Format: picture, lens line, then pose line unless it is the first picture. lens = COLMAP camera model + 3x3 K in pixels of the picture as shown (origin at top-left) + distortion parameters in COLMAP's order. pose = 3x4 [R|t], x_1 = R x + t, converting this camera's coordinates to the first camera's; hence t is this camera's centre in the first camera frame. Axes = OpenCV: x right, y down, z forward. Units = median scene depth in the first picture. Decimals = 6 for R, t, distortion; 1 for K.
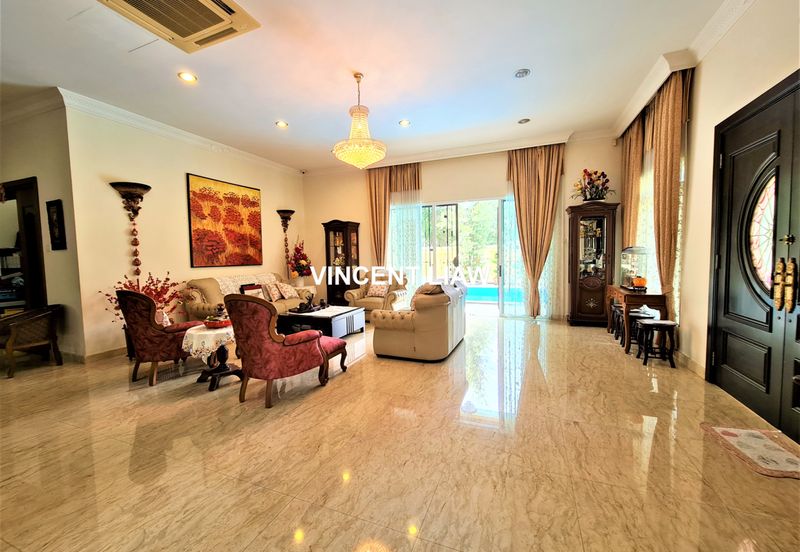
lens RADIAL K [[328.8, 0, 398.8], [0, 328.8, 275.3], [0, 0, 1]] dist [0.001383, 0.000157]
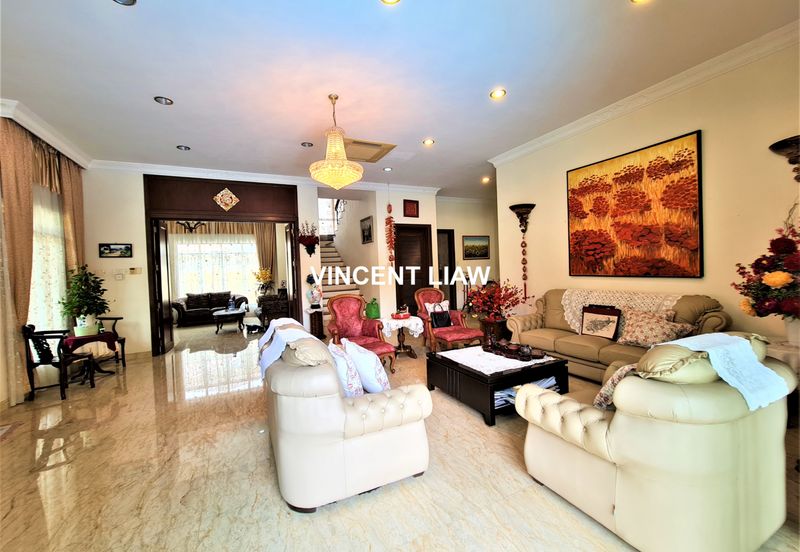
lens RADIAL K [[328.8, 0, 398.9], [0, 328.8, 275.3], [0, 0, 1]] dist [0.001383, 0.000157]
pose [[-0.667151, 0.070546, -0.741574, 0.319680], [0.007075, 0.996061, 0.088391, -0.097226], [0.744888, 0.053724, -0.665023, 1.139419]]
